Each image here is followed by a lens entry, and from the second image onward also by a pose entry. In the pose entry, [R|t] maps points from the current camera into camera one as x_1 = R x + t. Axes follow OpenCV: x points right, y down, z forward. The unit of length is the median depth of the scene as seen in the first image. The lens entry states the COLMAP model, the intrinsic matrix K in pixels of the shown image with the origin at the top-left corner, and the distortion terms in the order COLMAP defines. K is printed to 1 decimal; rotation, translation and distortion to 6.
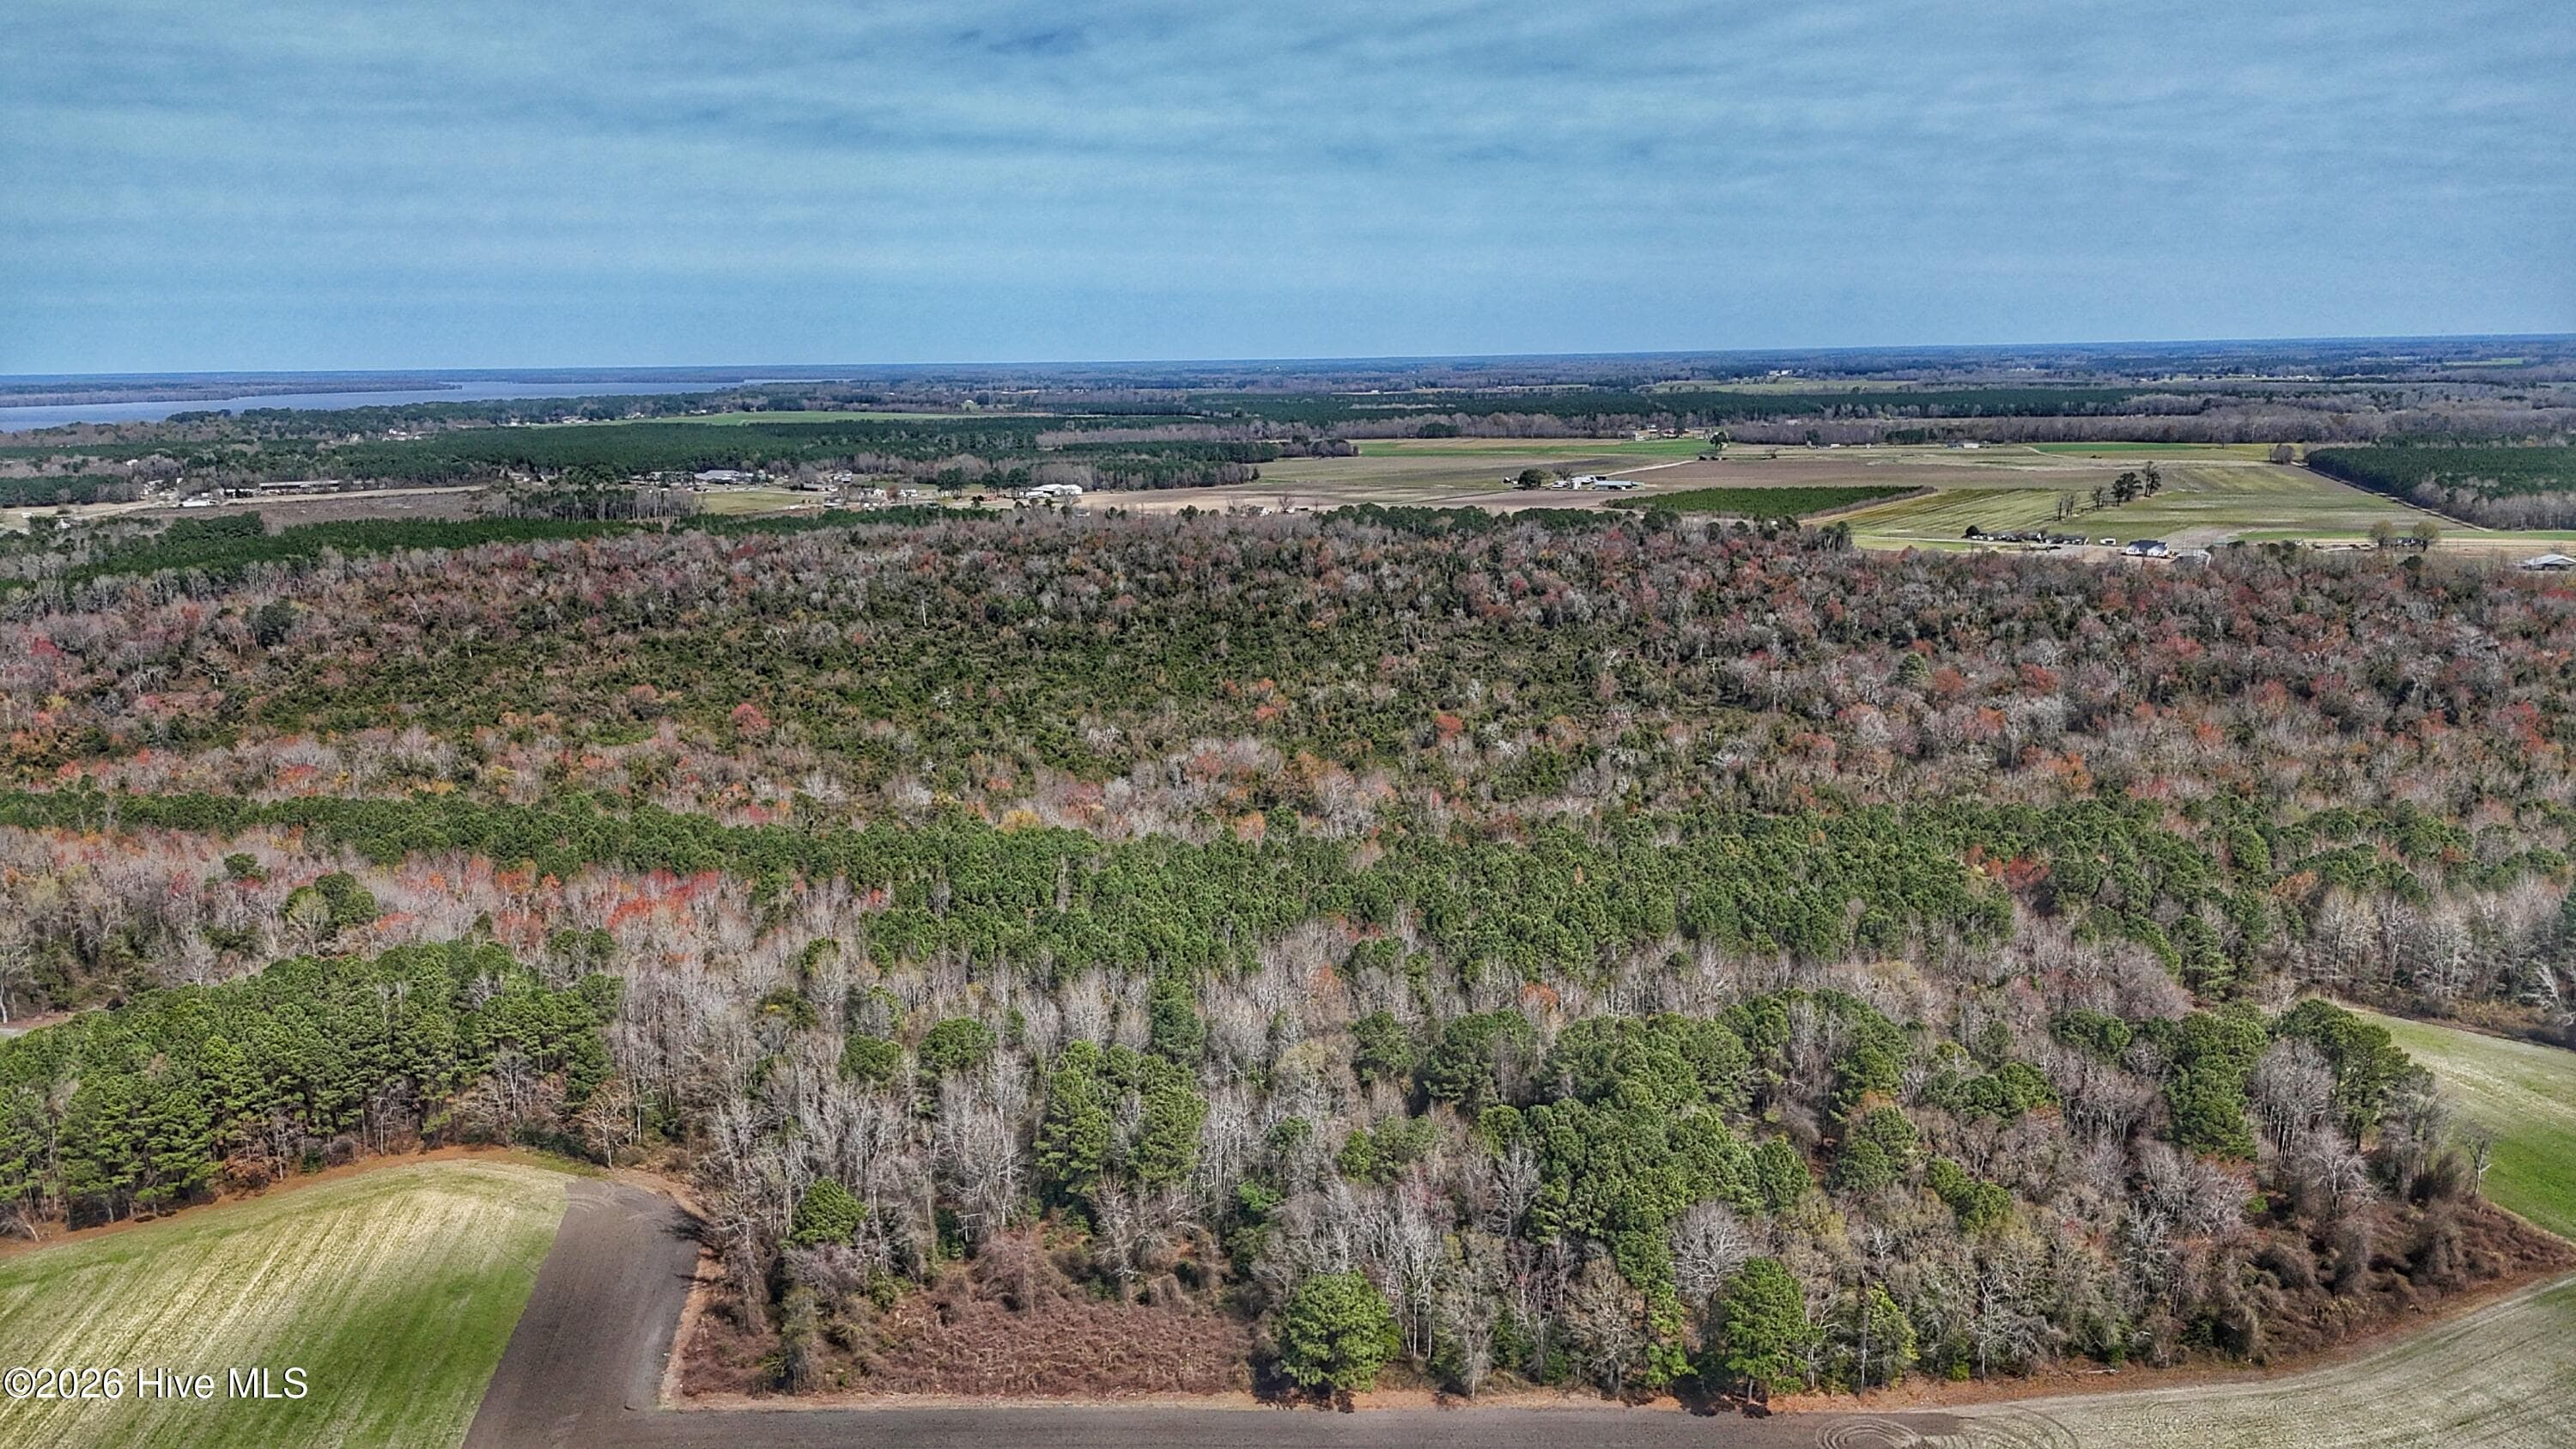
lens RADIAL K [[1899.6, 0, 1288.0], [0, 1899.6, 724.5], [0, 0, 1]] dist [0.089025, -0.117186]
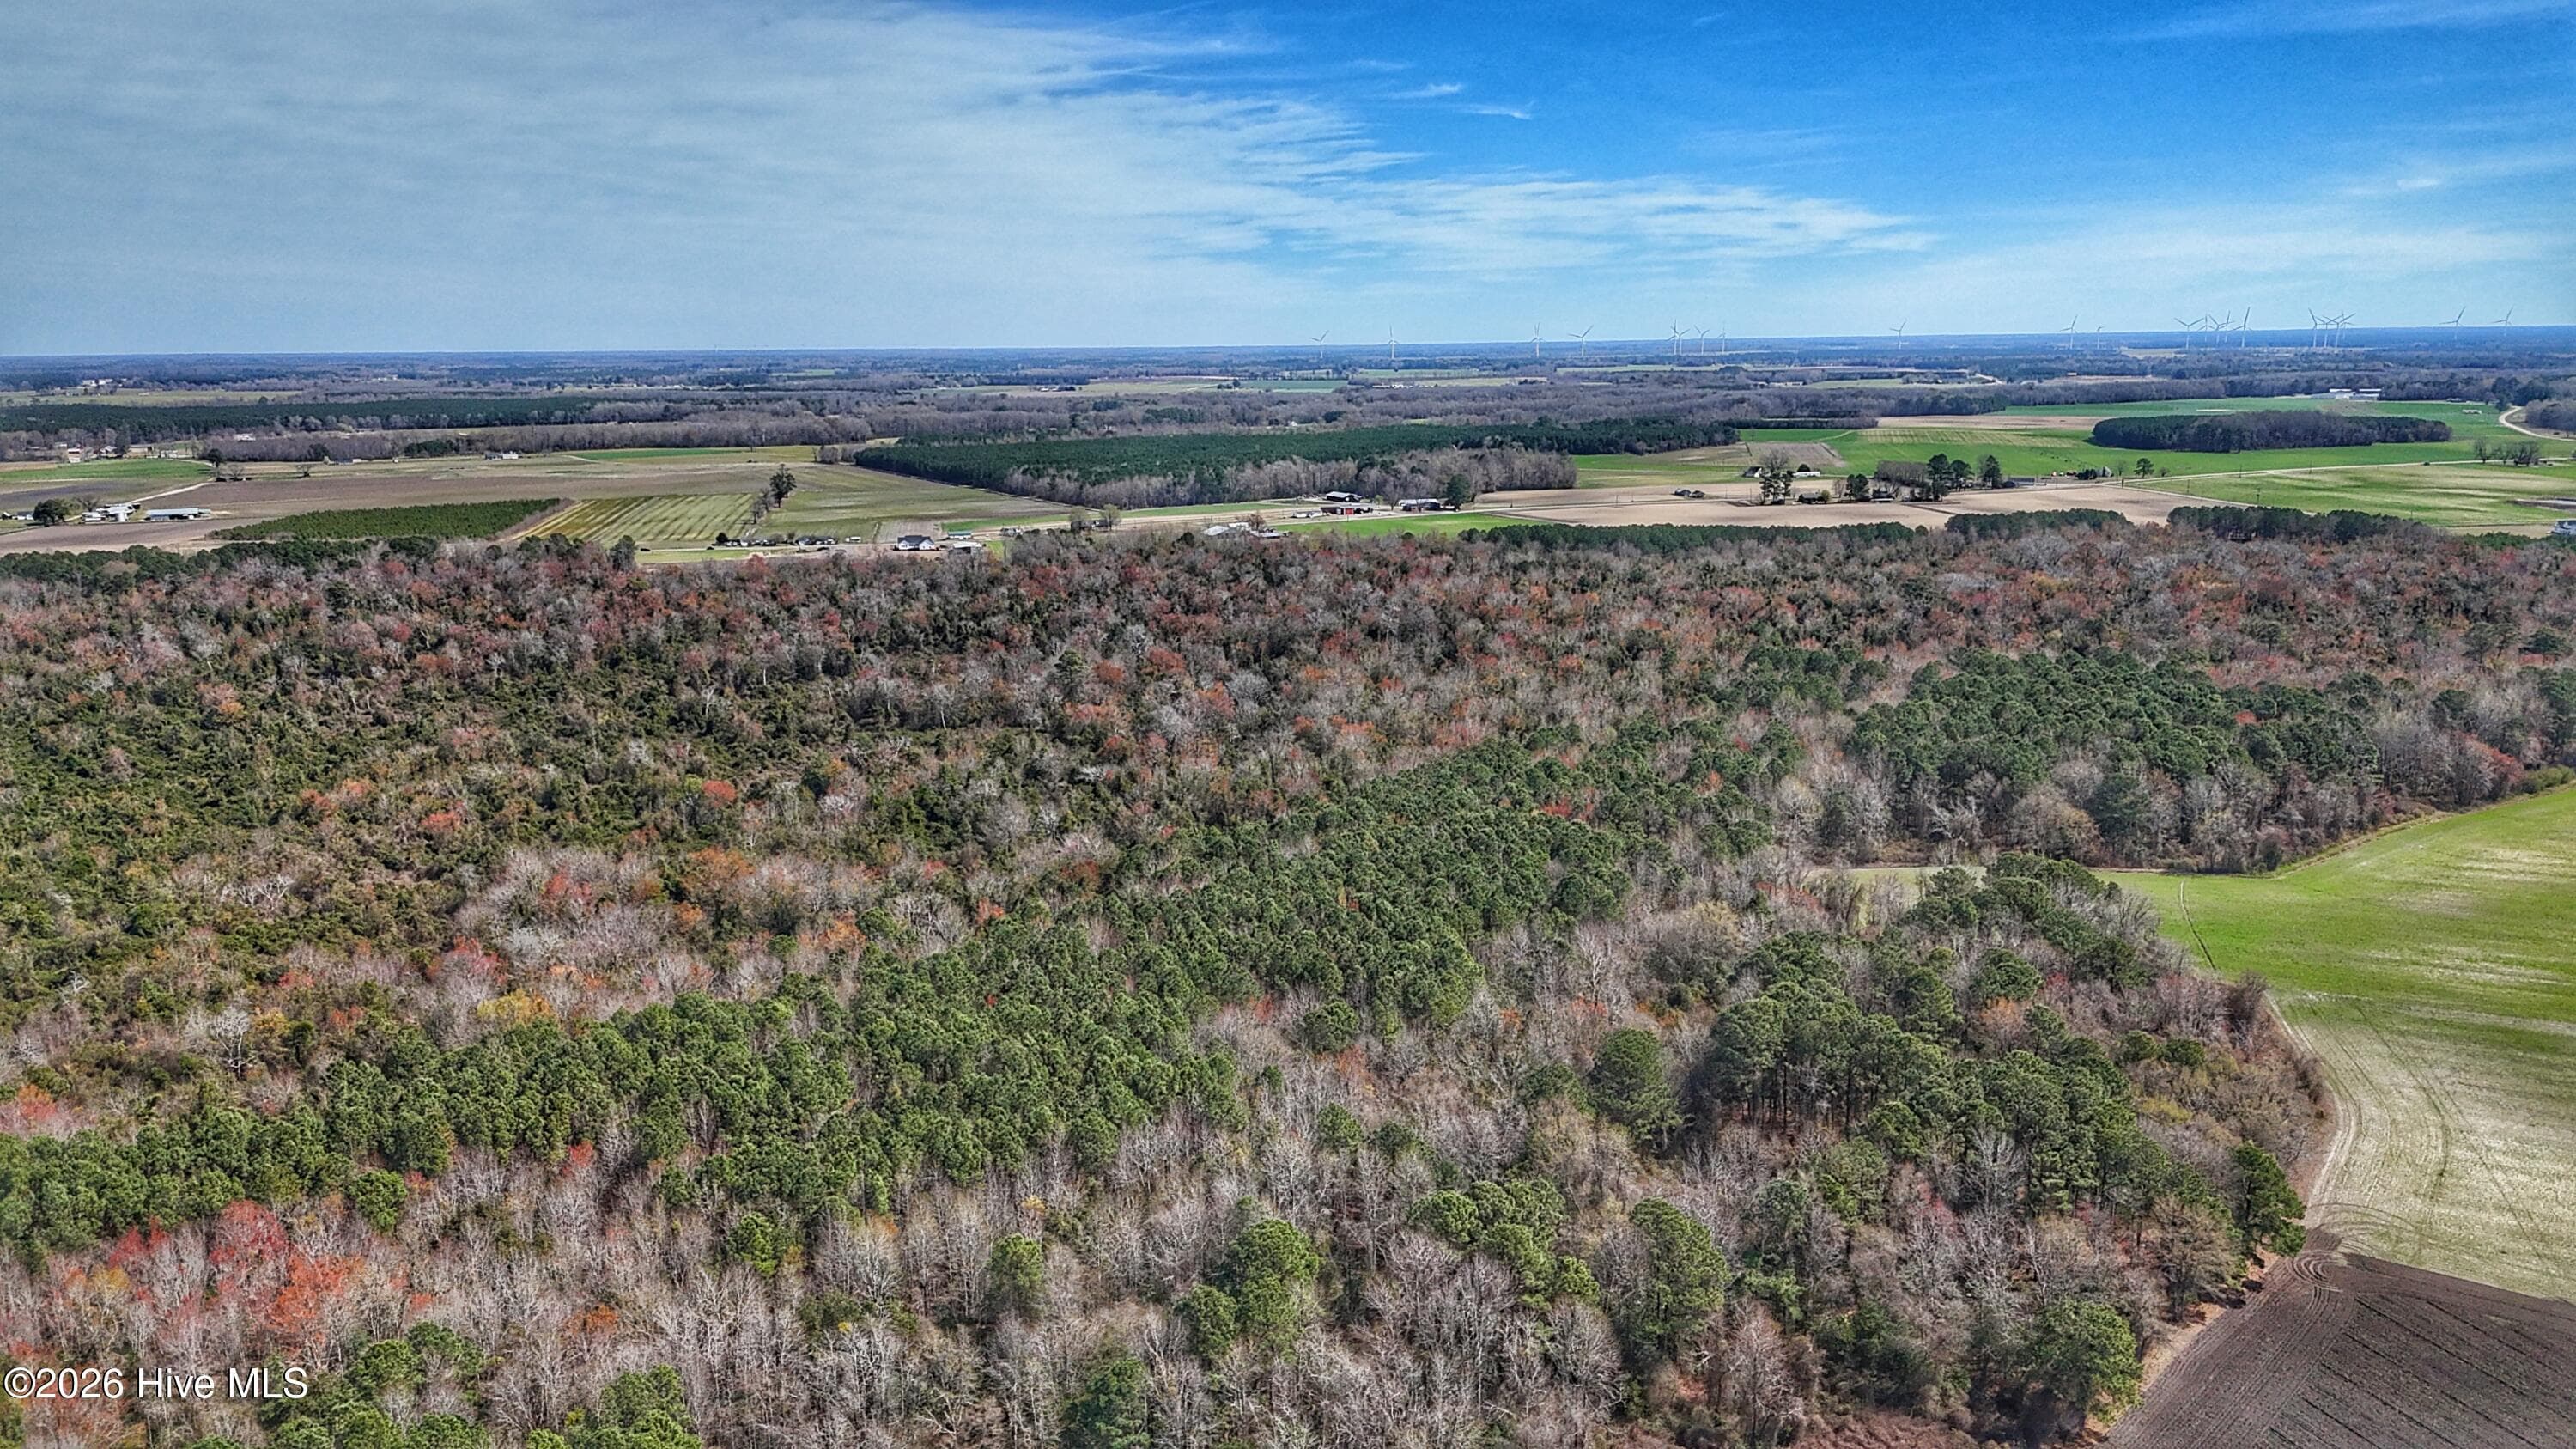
lens RADIAL K [[1920.8, 0, 1288.0], [0, 1920.8, 724.5], [0, 0, 1]] dist [0.077233, -0.074404]
pose [[0.669236, -0.137703, 0.730179, -0.100448], [0.143128, 0.988165, 0.055173, -0.011136], [-0.729135, 0.067586, 0.681025, 0.068084]]
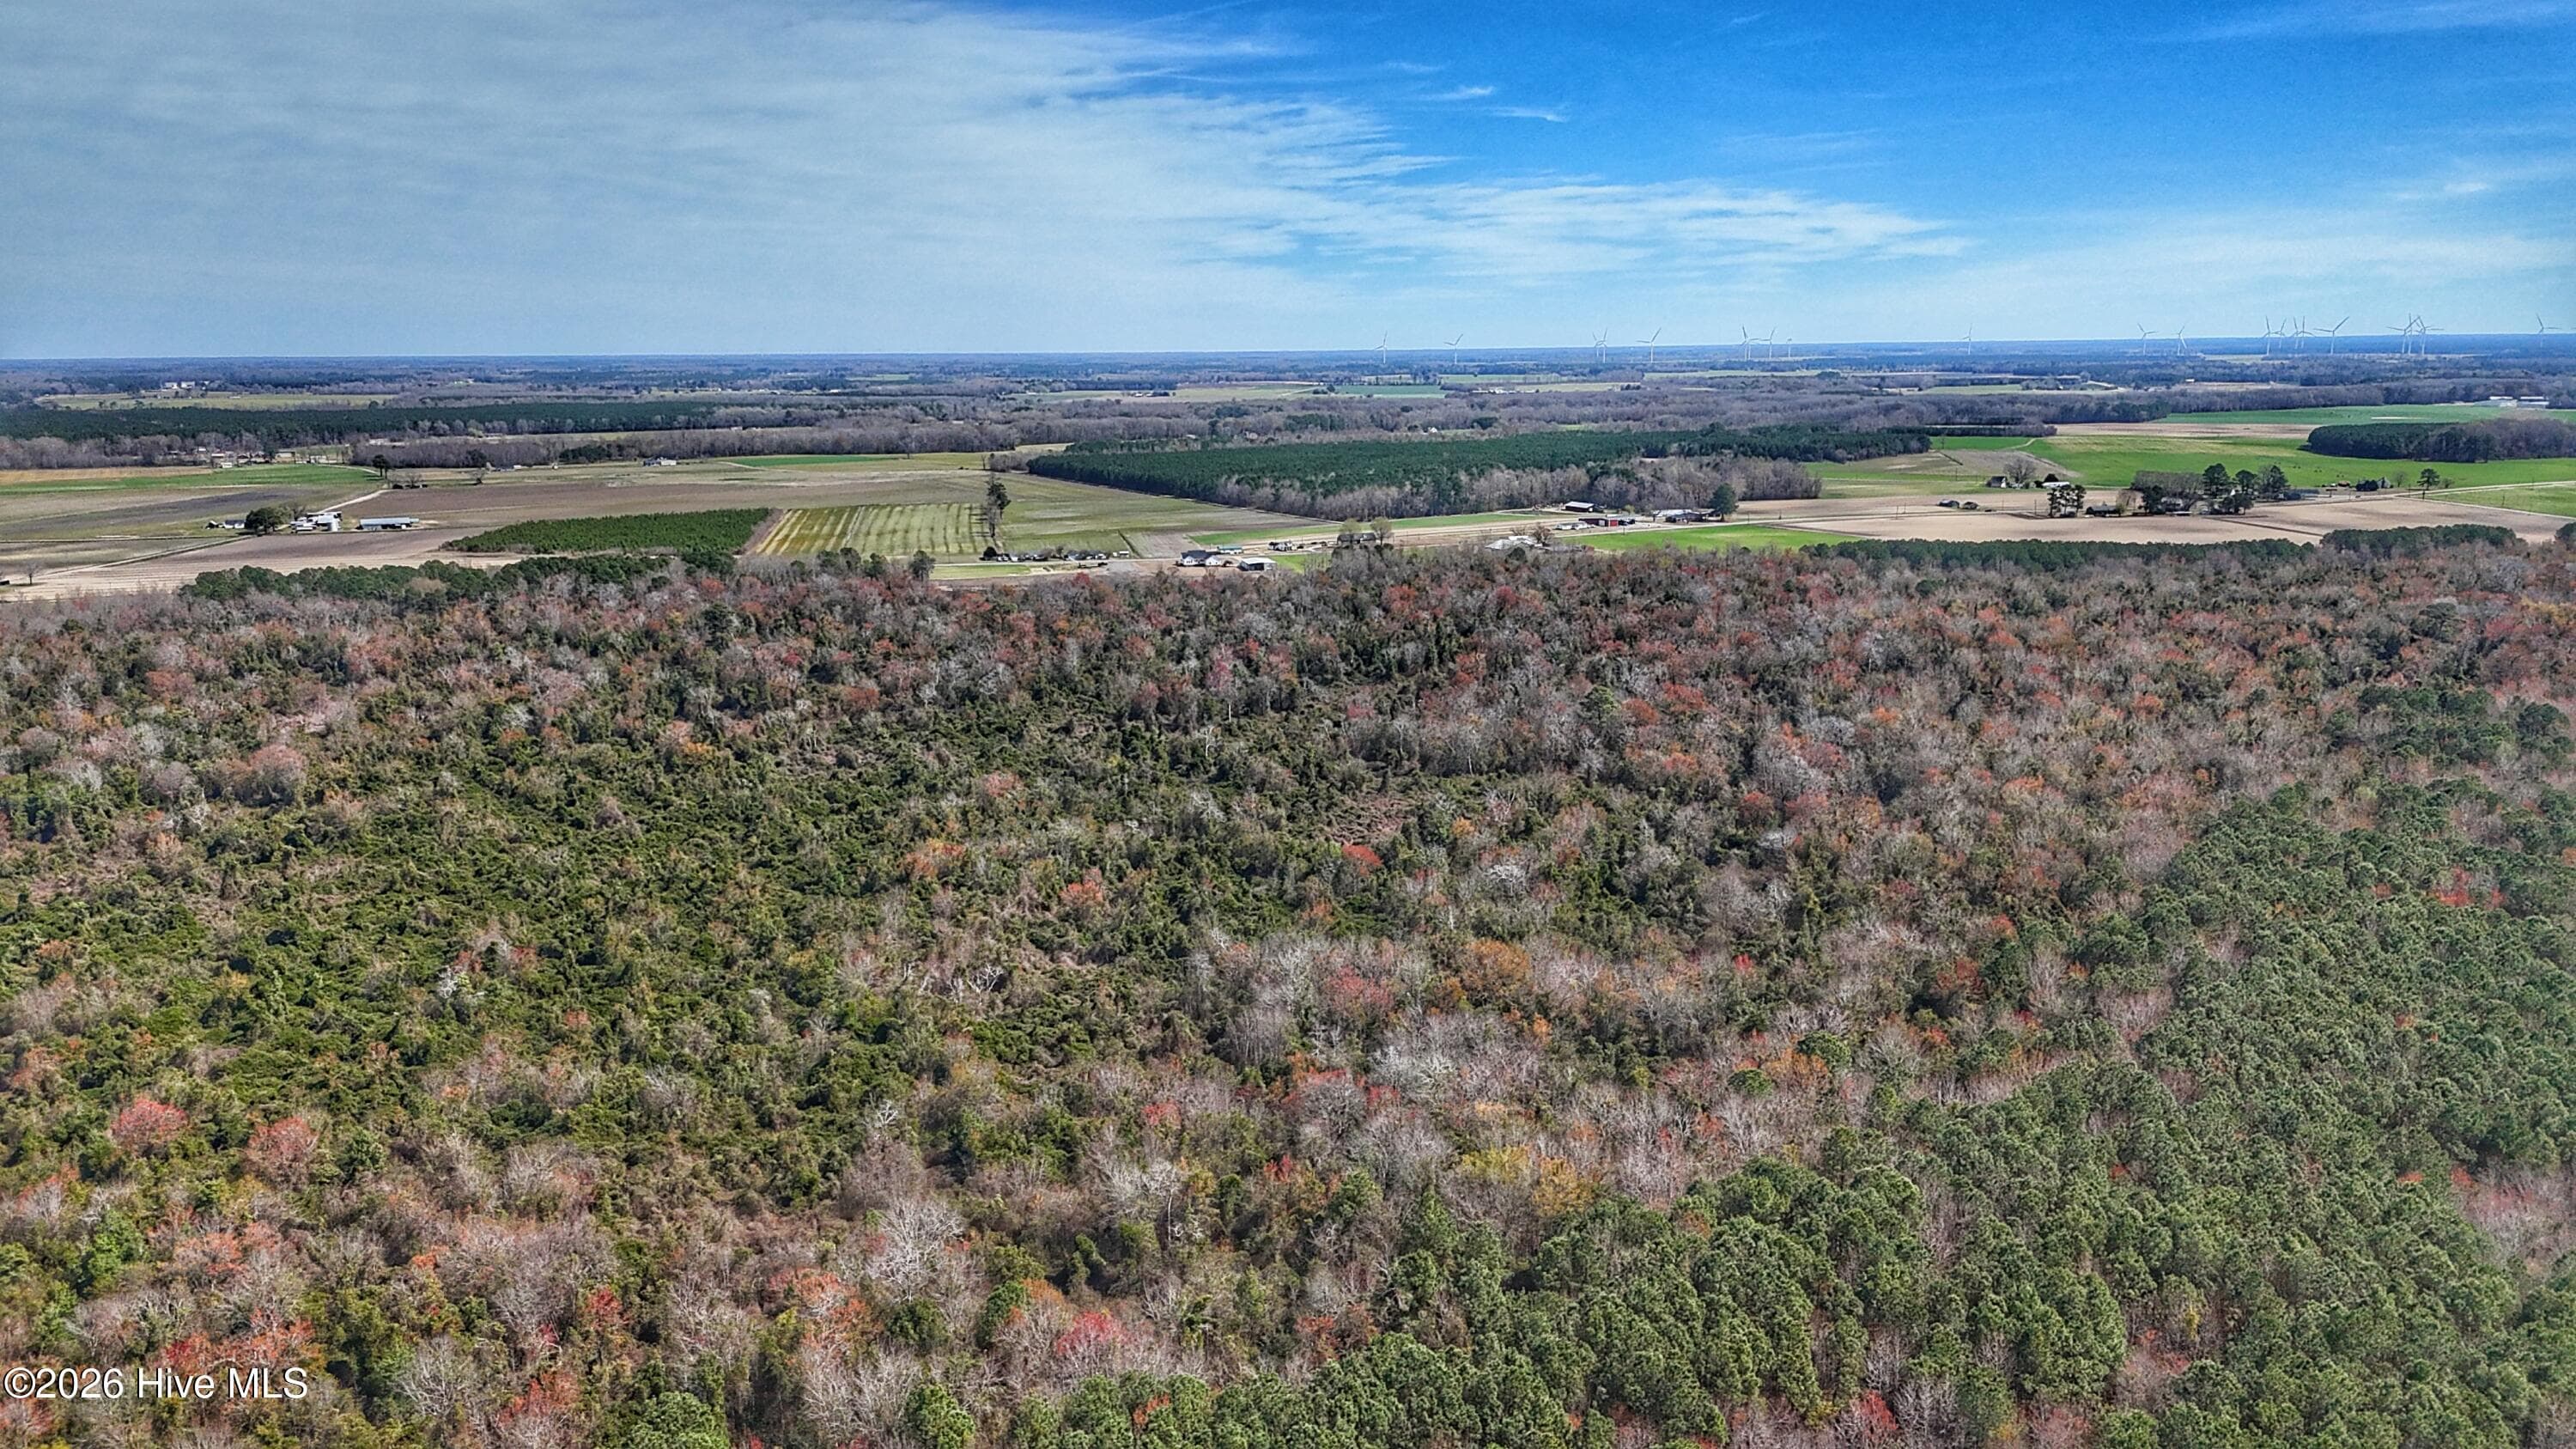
lens RADIAL K [[1898.5, 0, 1282.3], [0, 1898.5, 787.6], [0, 0, 1]] dist [0.077078, -0.080663]
pose [[0.675951, -0.157289, 0.719966, -0.126128], [0.139641, 0.986596, 0.084435, -0.025429], [-0.723596, 0.043463, 0.688854, 0.144756]]
